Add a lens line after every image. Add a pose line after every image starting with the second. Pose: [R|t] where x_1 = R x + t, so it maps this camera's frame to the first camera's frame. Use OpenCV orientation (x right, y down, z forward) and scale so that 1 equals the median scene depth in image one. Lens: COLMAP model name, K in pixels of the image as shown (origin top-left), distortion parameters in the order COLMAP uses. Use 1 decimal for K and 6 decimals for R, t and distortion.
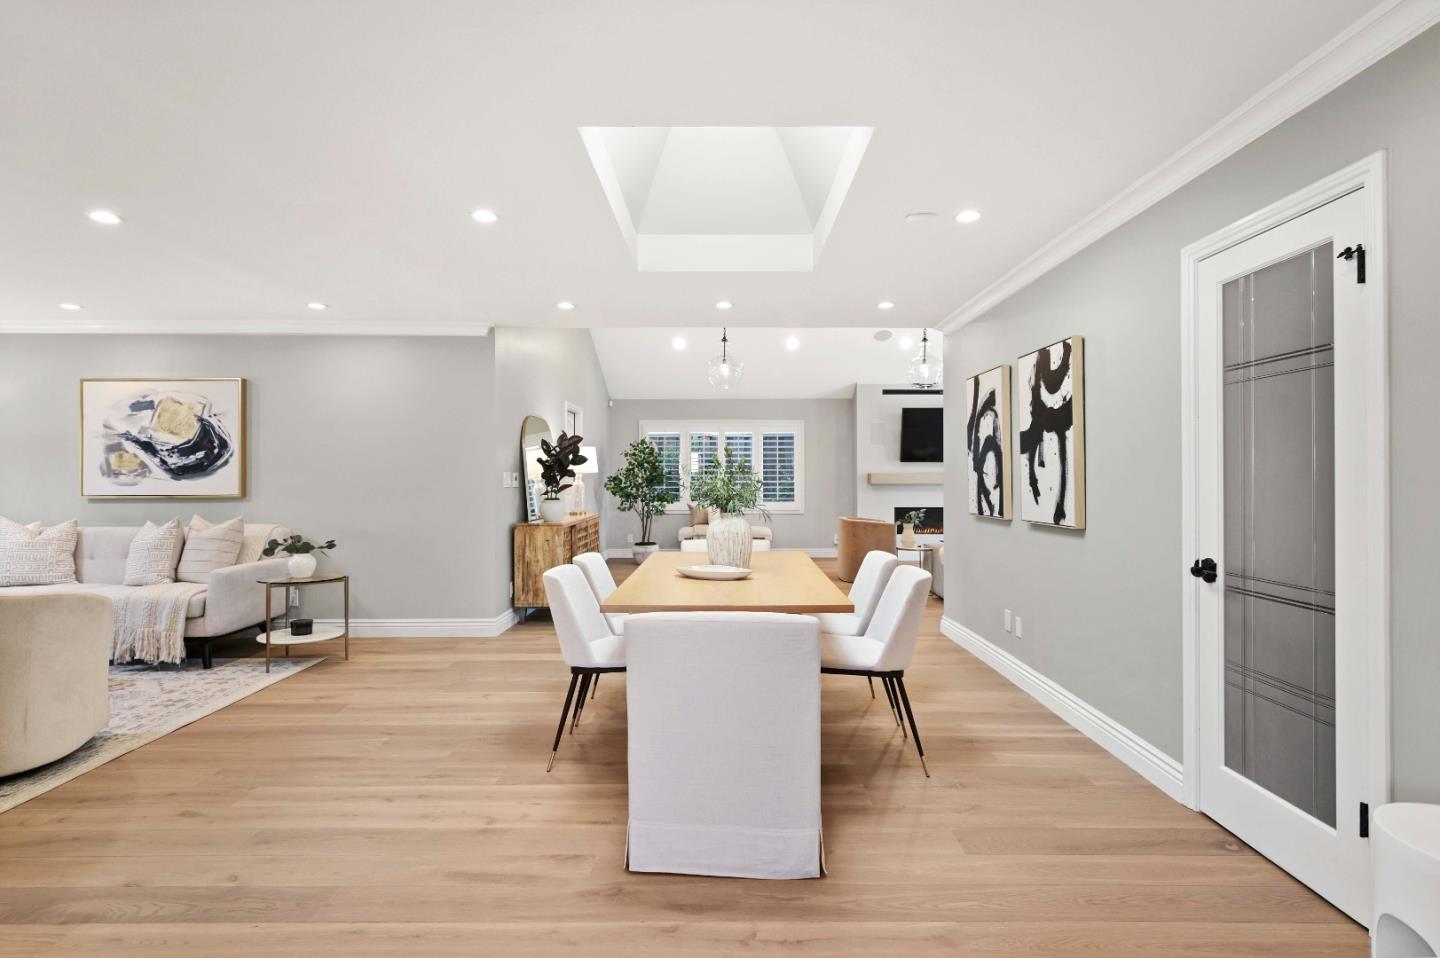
lens RADIAL K [[729.6, 0, 725.4], [0, 729.6, 474.3], [0, 0, 1]] dist [0.001645, 0.000562]
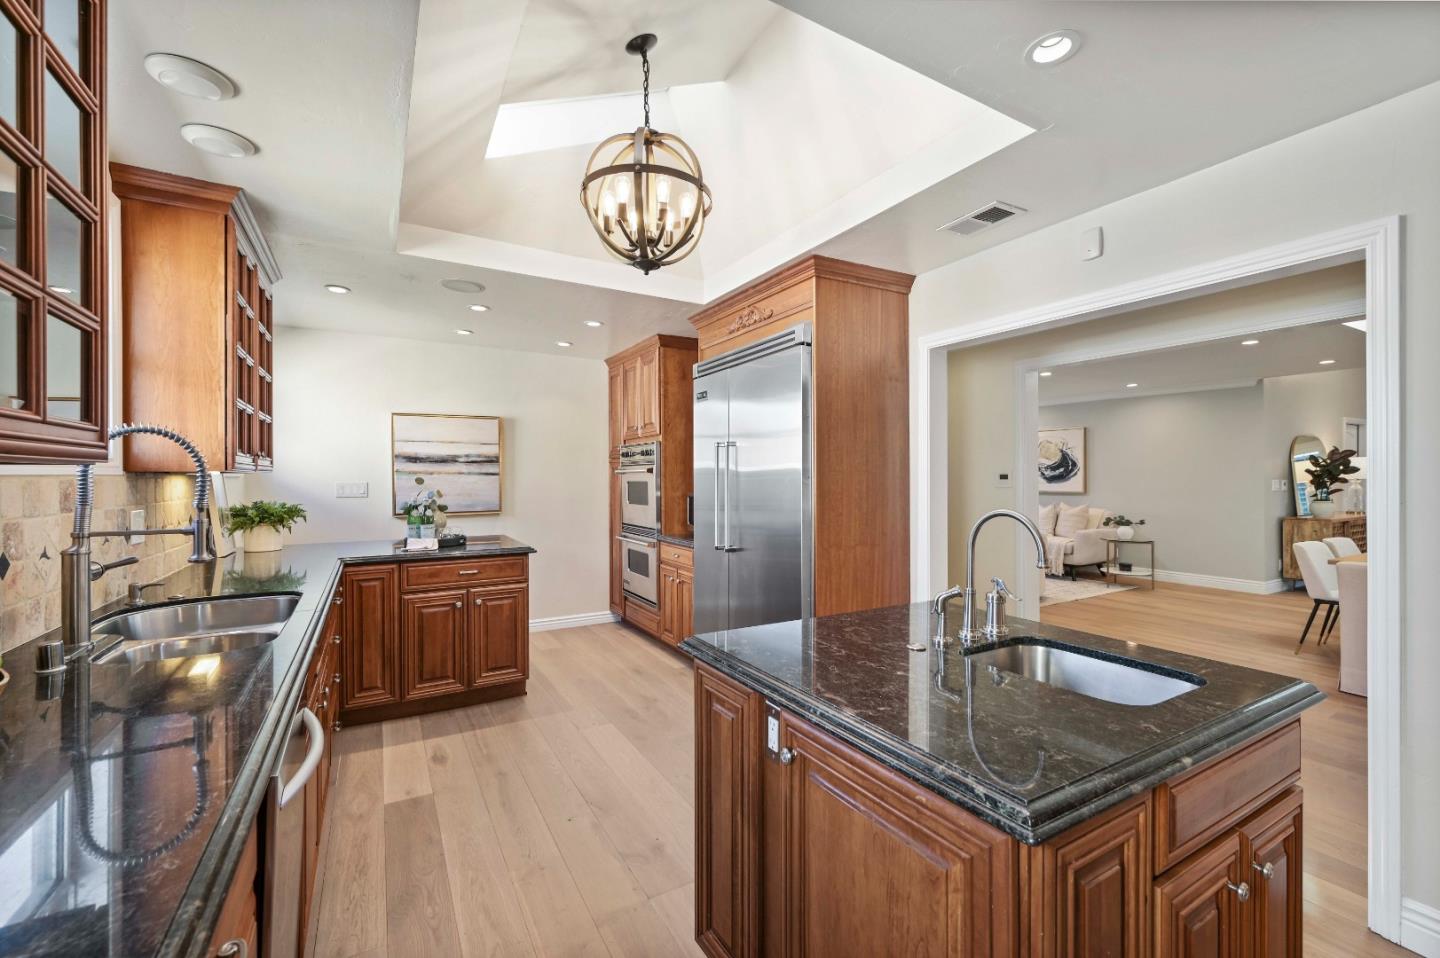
lens RADIAL K [[605.3, 0, 716.1], [0, 605.3, 476.6], [0, 0, 1]] dist [-0.000897, 0.000187]
pose [[0.490976, 0.001240, -0.871172, 0.217822], [0.008117, 0.999949, 0.005998, -0.029425], [0.871135, -0.010017, 0.490941, -0.593970]]
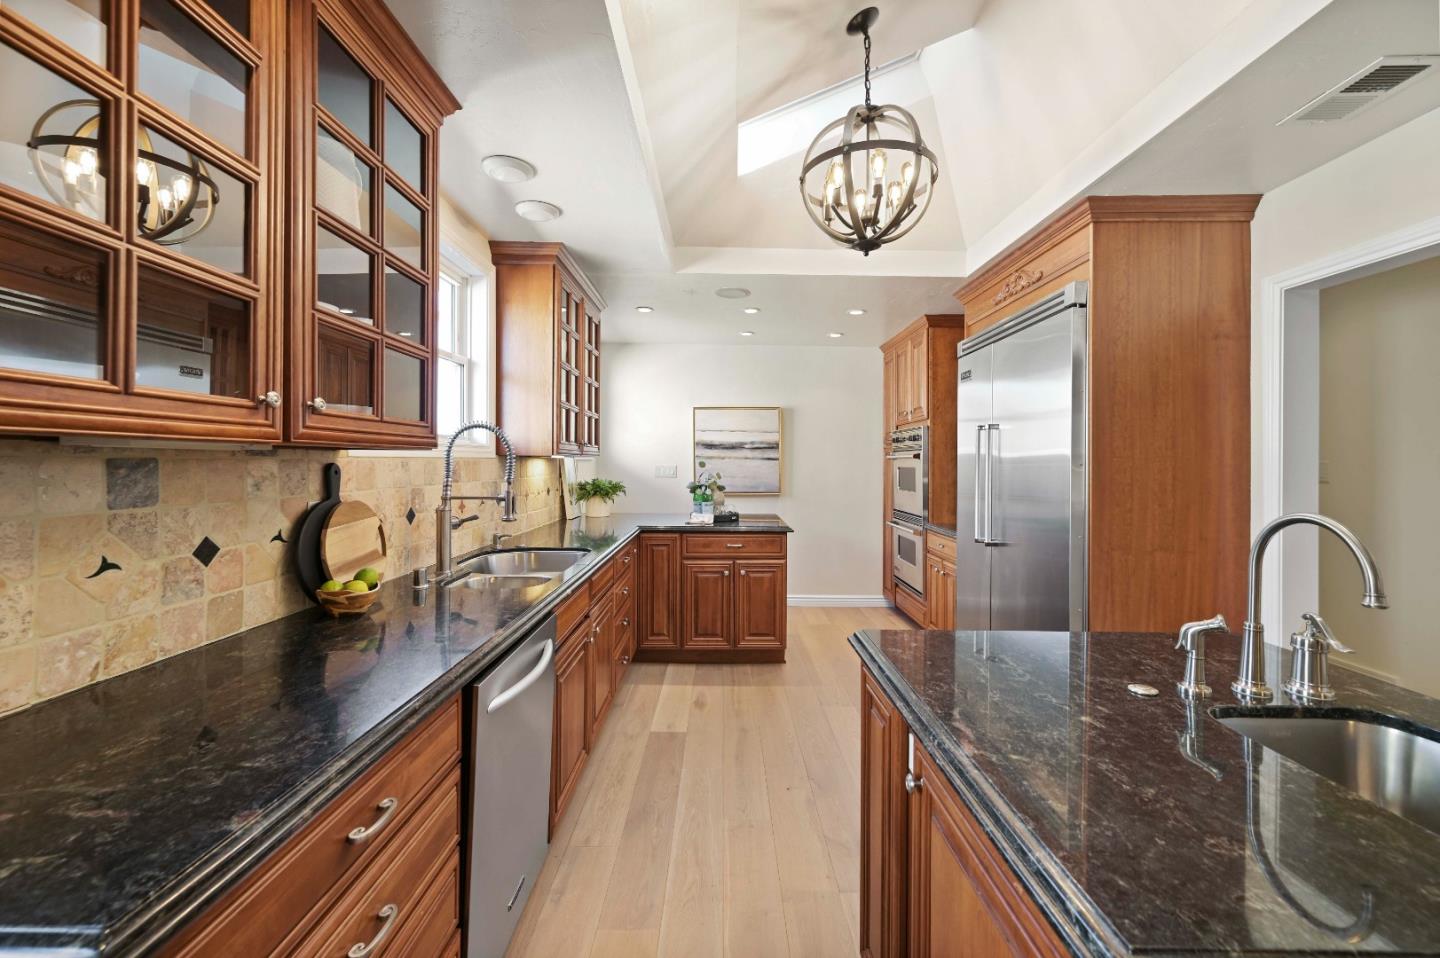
lens RADIAL K [[576.1, 0, 716.2], [0, 576.1, 461.8], [0, 0, 1]] dist [0.001944, -0.000091]
pose [[-0.009784, 0.002374, -0.999949, 0.221950], [0.002121, 0.999995, 0.002353, -0.028205], [0.999950, -0.002098, -0.009789, -0.514775]]
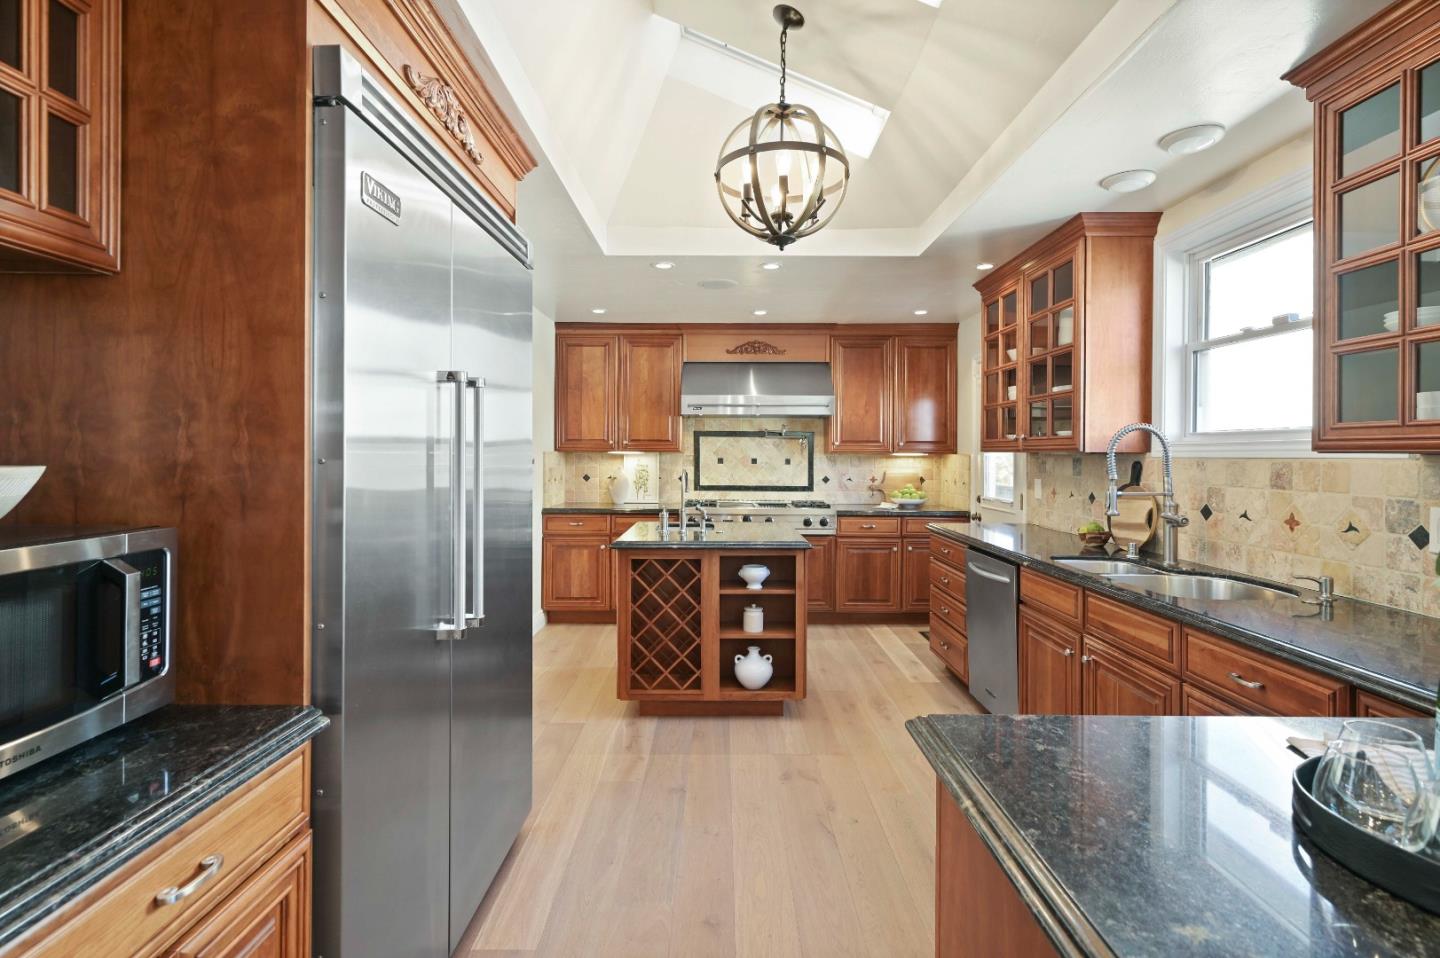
lens RADIAL K [[685.4, 0, 735.3], [0, 685.4, 448.7], [0, 0, 1]] dist [0.005270, -0.001078]
pose [[-0.015495, 0.007972, 0.999848, -0.804853], [-0.014928, 0.999855, -0.008203, -0.028510], [-0.999768, -0.015053, -0.015374, -0.351919]]
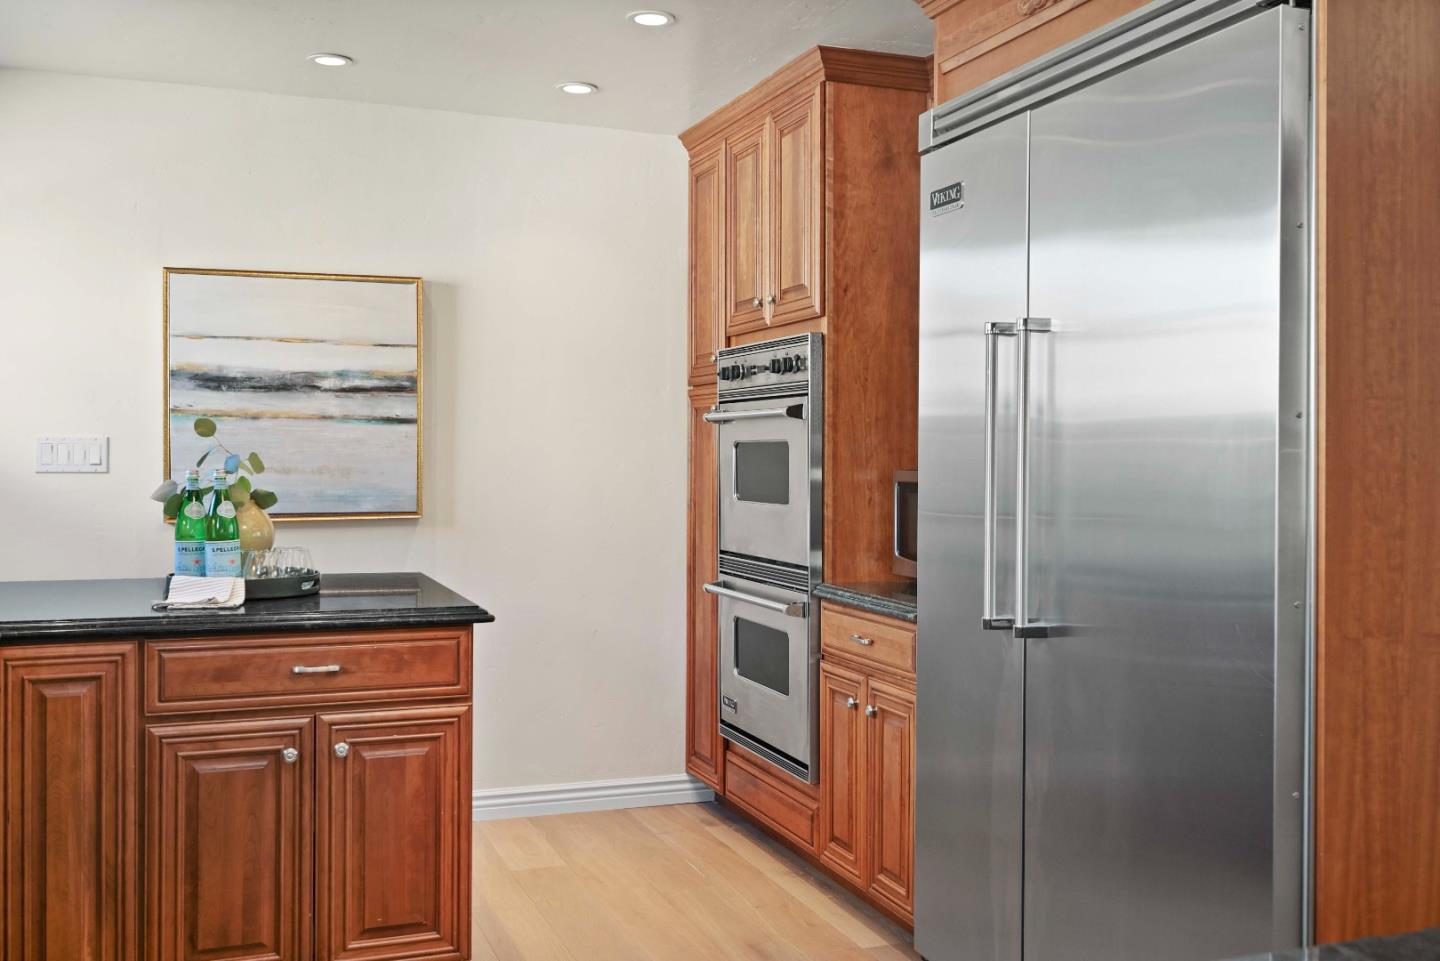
lens RADIAL K [[1369.7, 0, 710.8], [0, 1369.7, 447.4], [0, 0, 1]] dist [-0.006842, 0.000000]
pose [[0.347374, 0.002055, -0.937724, 0.078639], [-0.001257, 0.999998, 0.001726, -0.014021], [0.937726, 0.000579, 0.347376, -0.545050]]
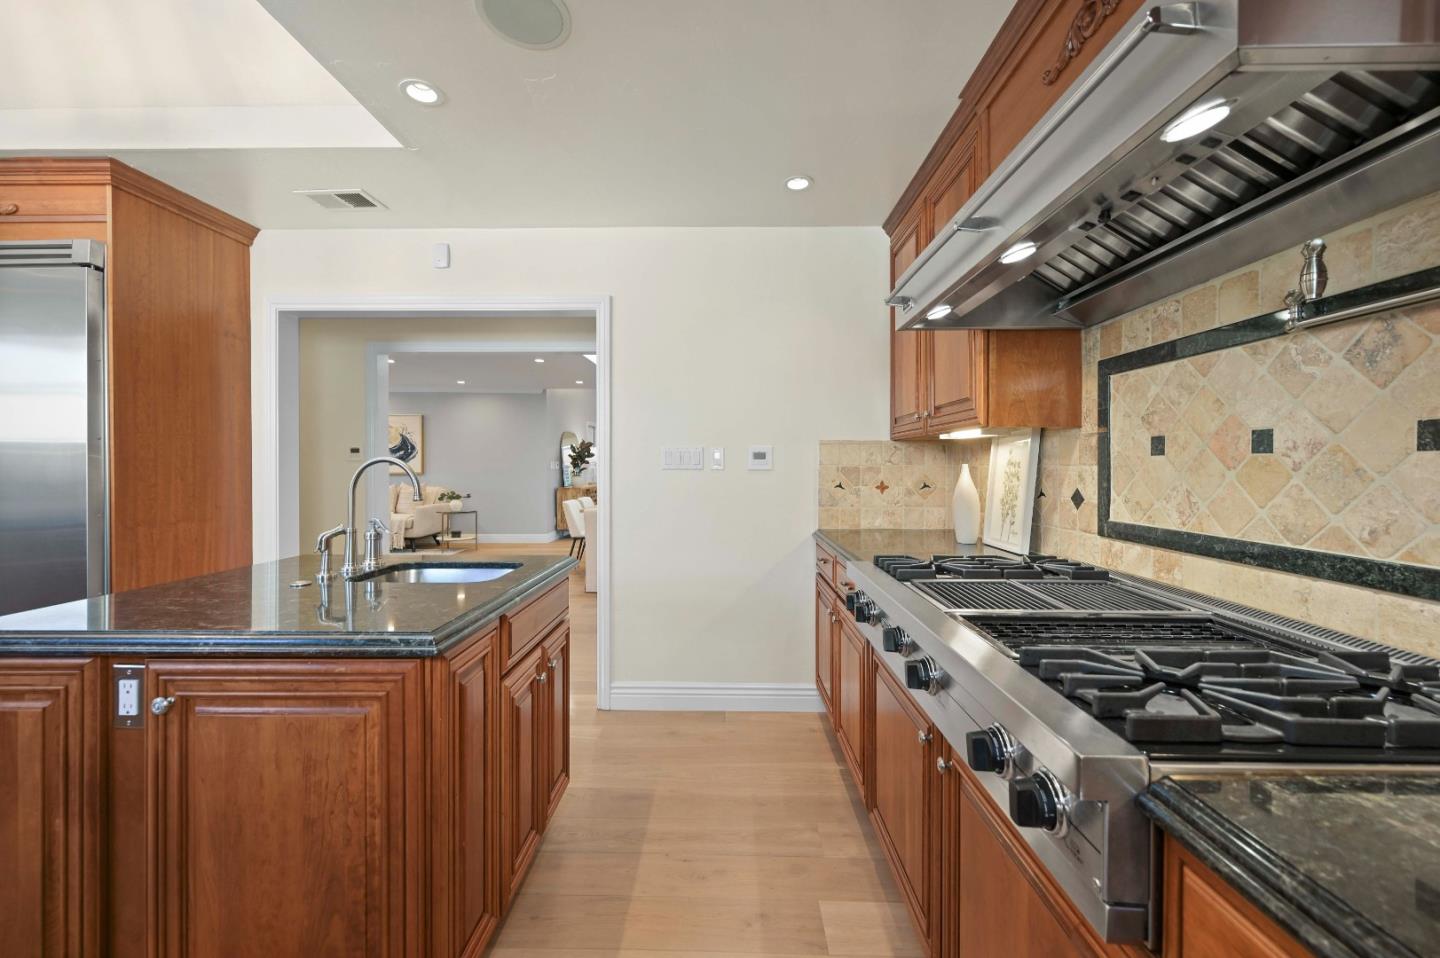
lens RADIAL K [[576.1, 0, 726.9], [0, 576.1, 468.9], [0, 0, 1]] dist [0.001944, -0.000091]
pose [[0.999877, 0.002690, -0.015422, 0.235842], [-0.002475, 0.999899, 0.013992, -0.007372], [0.015458, -0.013952, 0.999783, -0.663924]]
